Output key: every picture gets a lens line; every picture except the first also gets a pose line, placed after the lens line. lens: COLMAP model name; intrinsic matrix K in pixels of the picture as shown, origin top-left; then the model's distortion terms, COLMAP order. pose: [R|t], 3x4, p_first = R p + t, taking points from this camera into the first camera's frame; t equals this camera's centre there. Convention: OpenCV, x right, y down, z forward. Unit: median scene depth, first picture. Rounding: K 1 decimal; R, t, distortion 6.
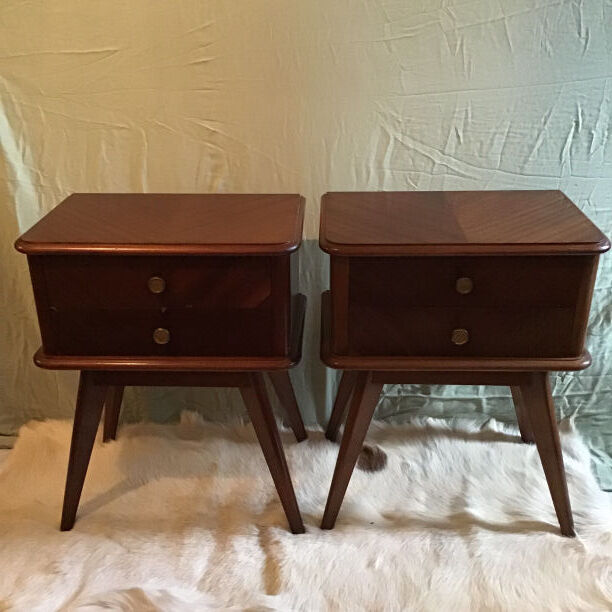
lens RADIAL K [[729.7, 0, 304.6], [0, 729.7, 312.6], [0, 0, 1]] dist [0.029965, 0.000000]
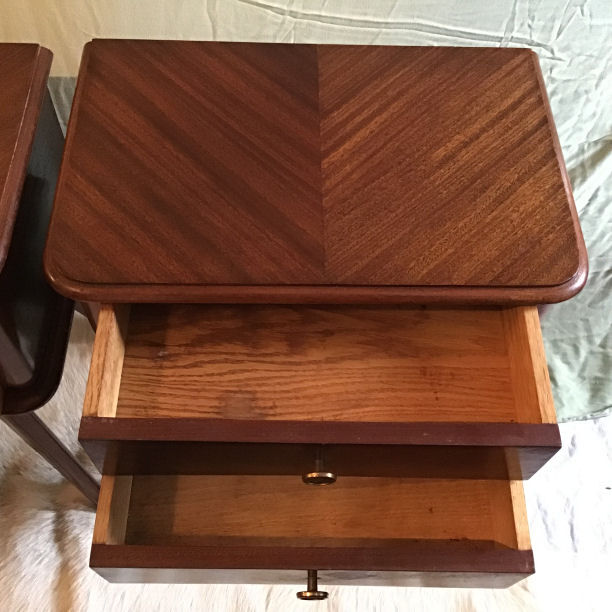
lens RADIAL K [[729.7, 0, 309.9], [0, 729.7, 304.8], [0, 0, 1]] dist [0.029965, 0.000000]
pose [[0.997119, -0.012693, 0.074778, 0.133288], [-0.030284, 0.837272, 0.545947, -0.276938], [-0.069539, -0.546639, 0.834476, 0.424200]]
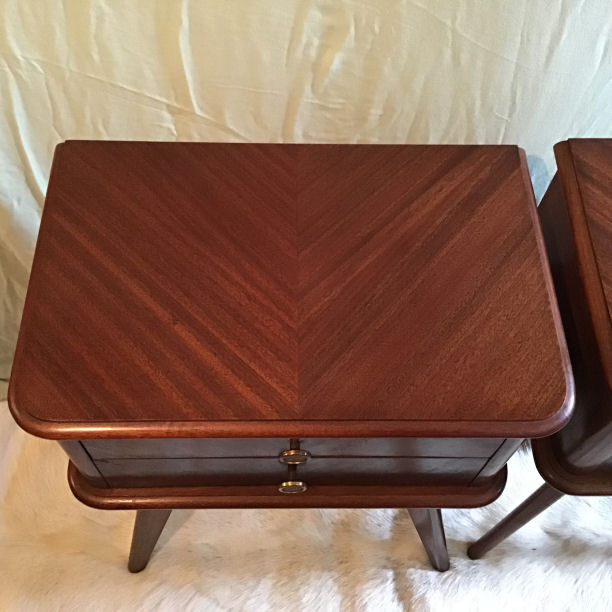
lens RADIAL K [[729.7, 0, 309.0], [0, 729.7, 303.9], [0, 0, 1]] dist [0.029965, 0.000000]
pose [[0.997622, -0.023309, 0.064869, -0.176291], [-0.018469, 0.816288, 0.577350, -0.341861], [-0.066409, -0.577175, 0.813916, 0.491483]]
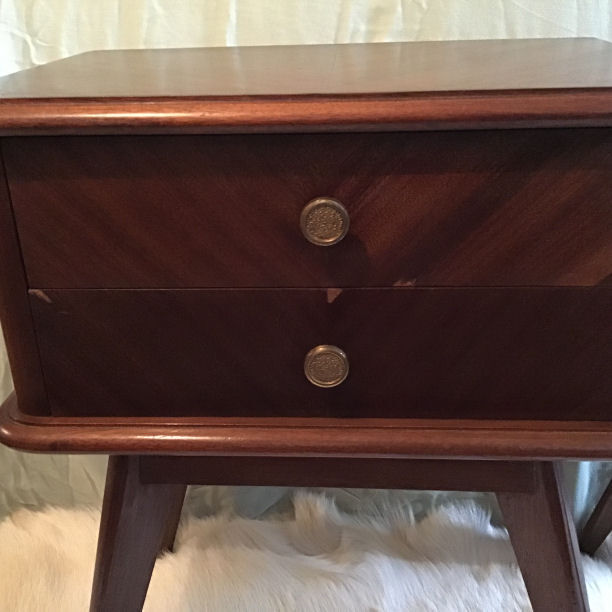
lens RADIAL K [[729.7, 0, 307.1], [0, 729.7, 308.4], [0, 0, 1]] dist [0.029965, 0.000000]
pose [[0.999443, -0.007585, -0.032504, -0.156965], [0.007206, 0.999905, -0.011754, 0.005931], [0.032590, 0.011514, 0.999402, 0.512876]]
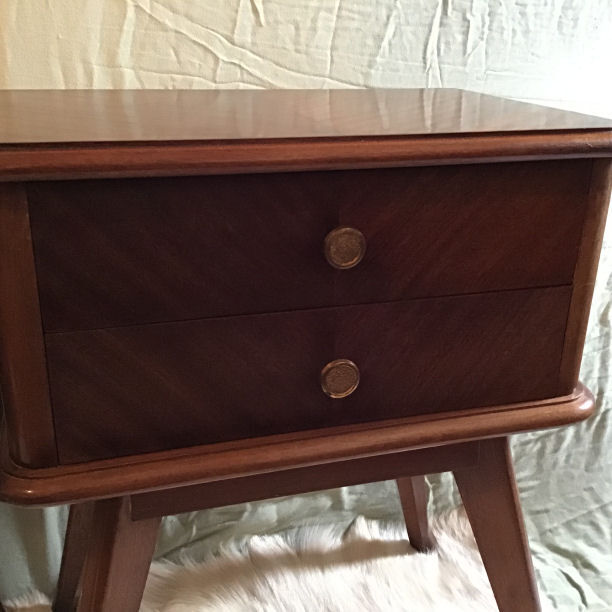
lens RADIAL K [[729.7, 0, 306.1], [0, 729.7, 309.8], [0, 0, 1]] dist [0.029965, 0.000000]
pose [[0.945118, -0.086300, 0.315125, 0.055864], [0.109418, 0.992395, -0.056387, 0.012971], [-0.307863, 0.087773, 0.947373, 0.497652]]
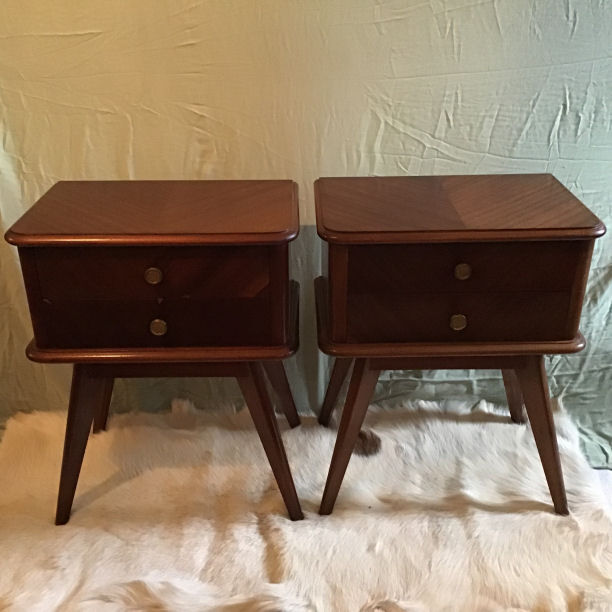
lens RADIAL K [[729.7, 0, 309.1], [0, 729.7, 310.2], [0, 0, 1]] dist [0.029965, 0.000000]
pose [[0.998669, -0.017623, 0.048479, -0.032692], [0.016312, 0.999494, 0.027303, -0.011566], [-0.048935, -0.026475, 0.998451, 0.005537]]
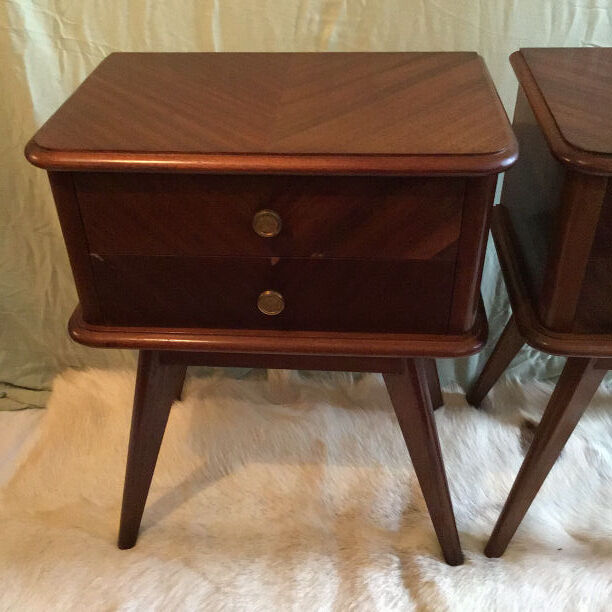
lens RADIAL K [[729.7, 0, 304.7], [0, 729.7, 310.2], [0, 0, 1]] dist [0.029965, 0.000000]
pose [[0.999315, 0.010544, -0.035465, -0.118437], [-0.003371, 0.980492, 0.196531, -0.066610], [0.036845, -0.196277, 0.979856, 0.324047]]
